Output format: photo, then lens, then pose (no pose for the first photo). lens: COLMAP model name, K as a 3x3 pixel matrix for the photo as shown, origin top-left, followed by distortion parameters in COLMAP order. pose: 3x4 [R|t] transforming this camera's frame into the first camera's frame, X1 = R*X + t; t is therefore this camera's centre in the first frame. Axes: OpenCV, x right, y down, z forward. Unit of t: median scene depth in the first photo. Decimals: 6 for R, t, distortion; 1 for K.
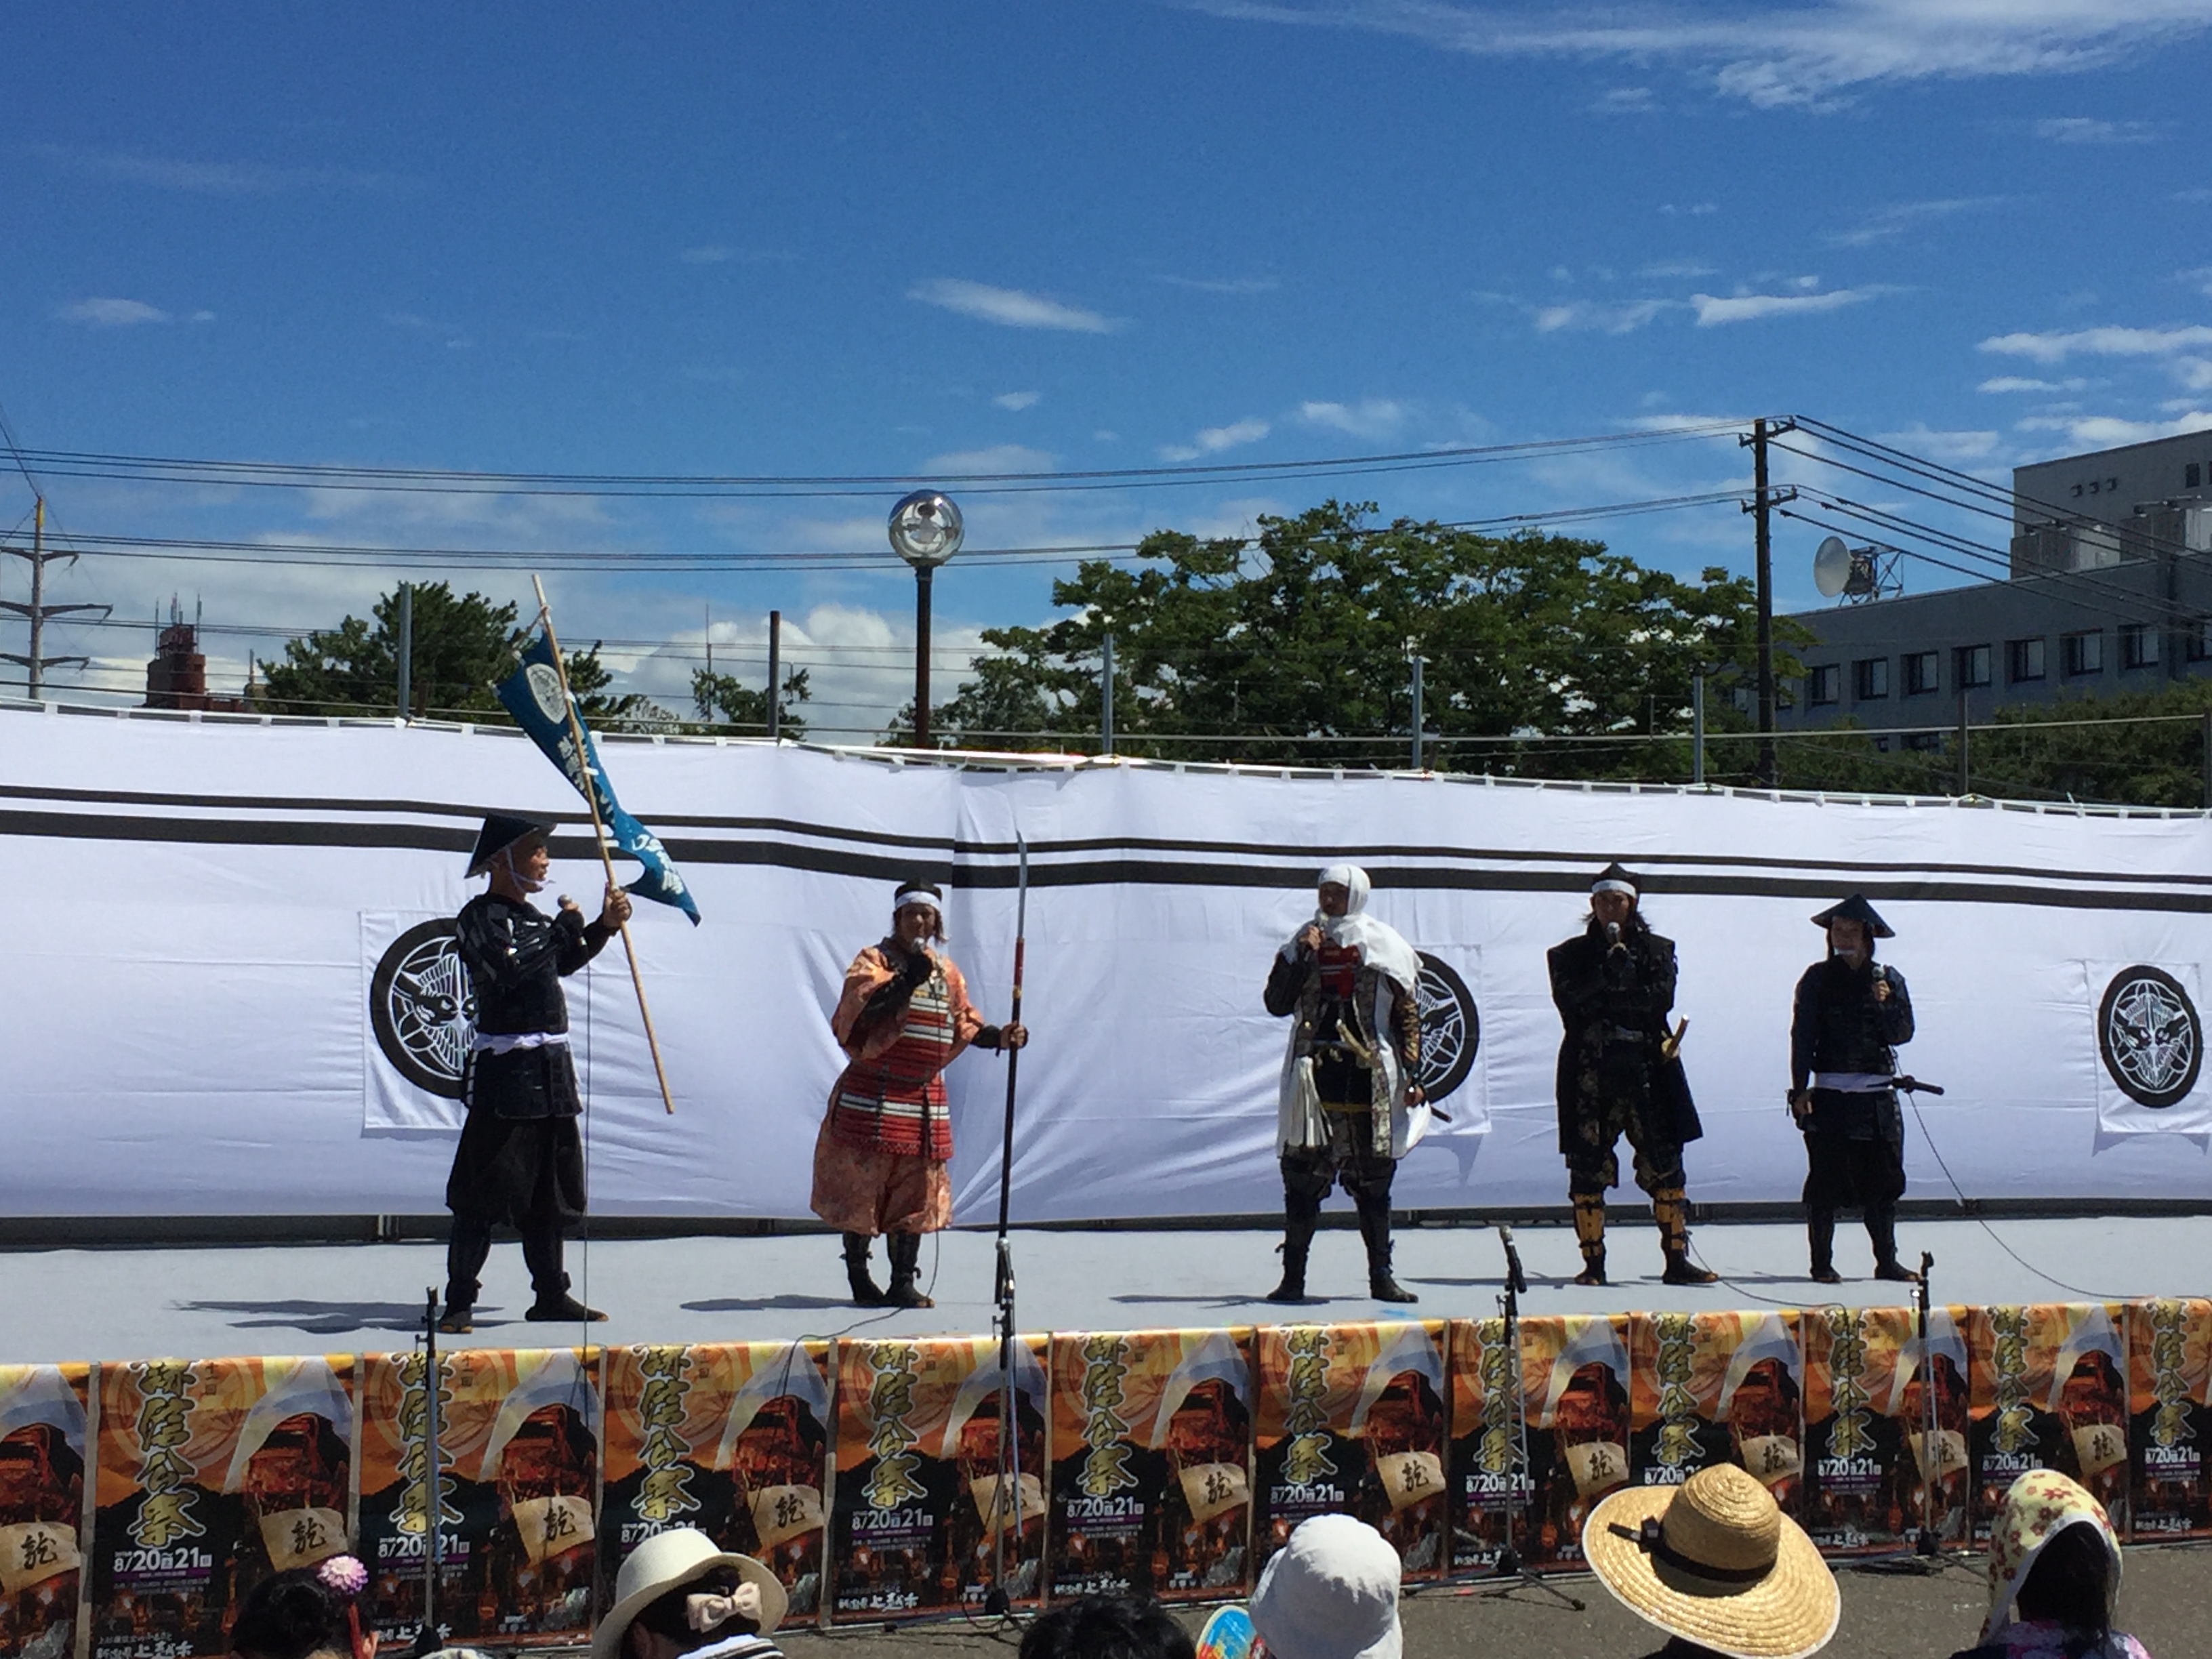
lens RADIAL K [[3271.0, 0, 1103.7], [0, 3271.0, 827.7], [0, 0, 1]] dist [0.024856, 0.000000]
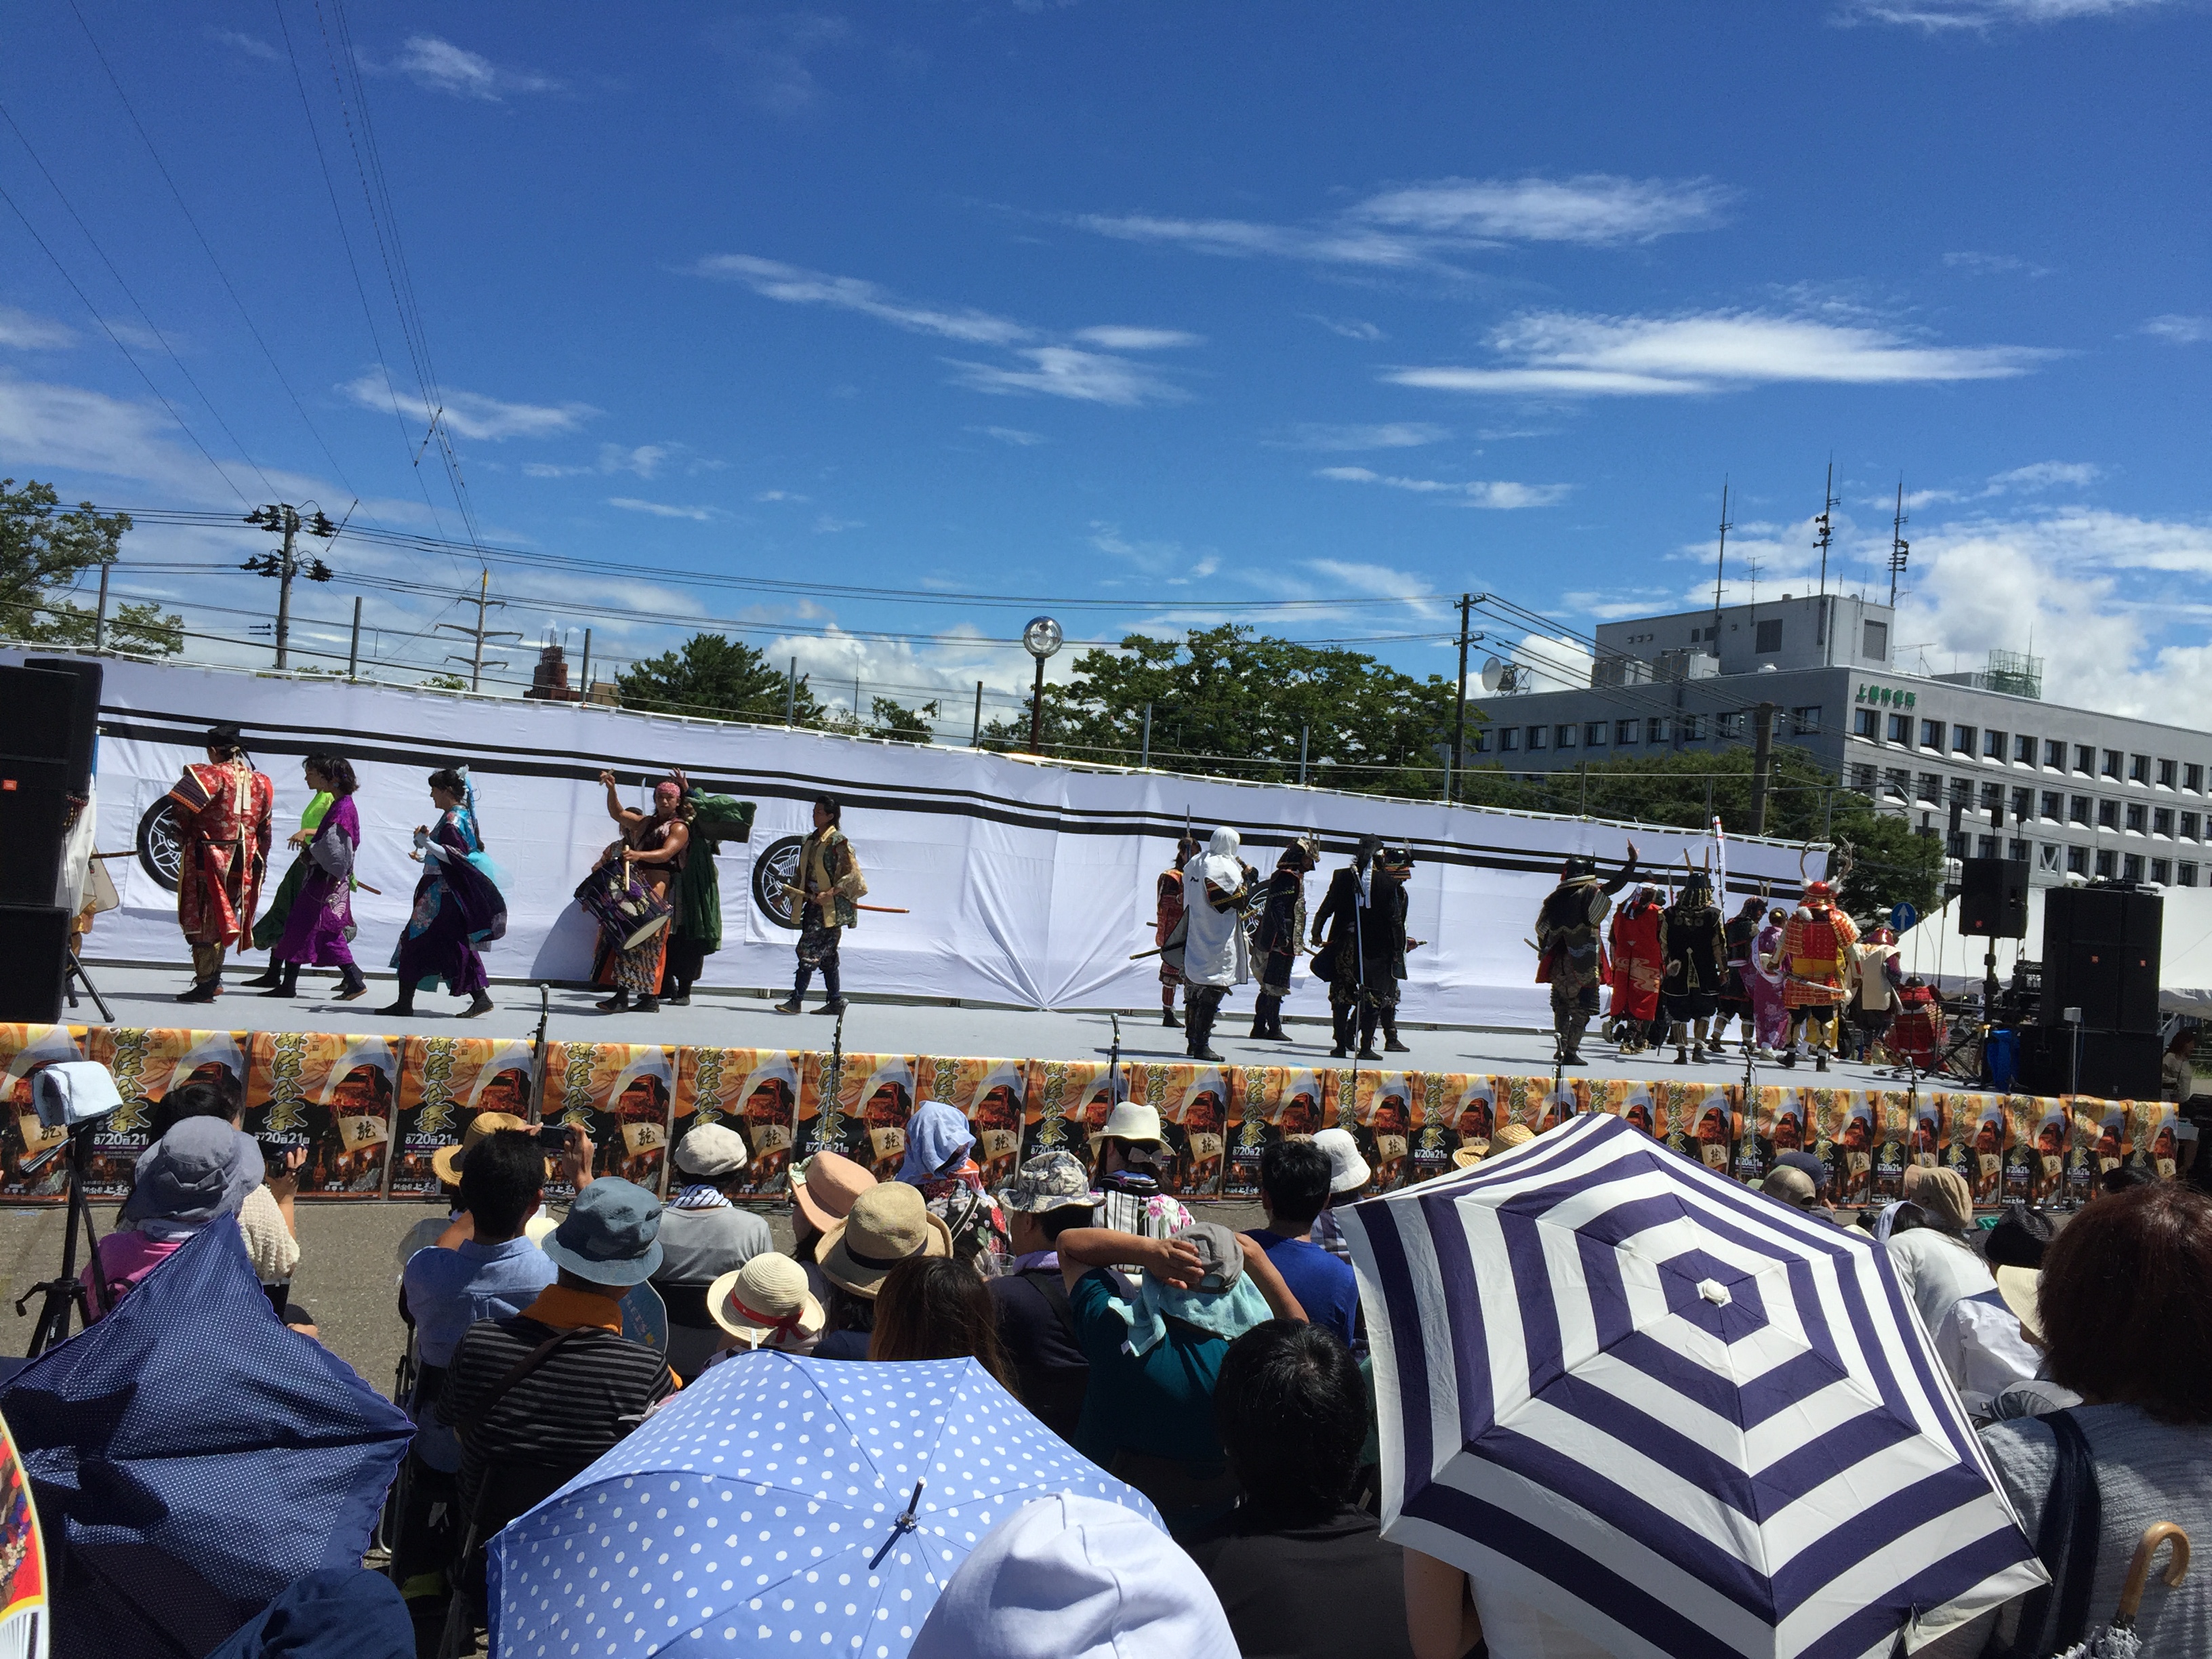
lens RADIAL K [[2027.6, 0, 1107.7], [0, 2027.6, 834.1], [0, 0, 1]] dist [0.003119, 0.000000]
pose [[0.996516, 0.063033, 0.054611, -0.050854], [-0.064219, 0.997730, 0.020246, -0.003728], [-0.053211, -0.023683, 0.998302, -0.106838]]
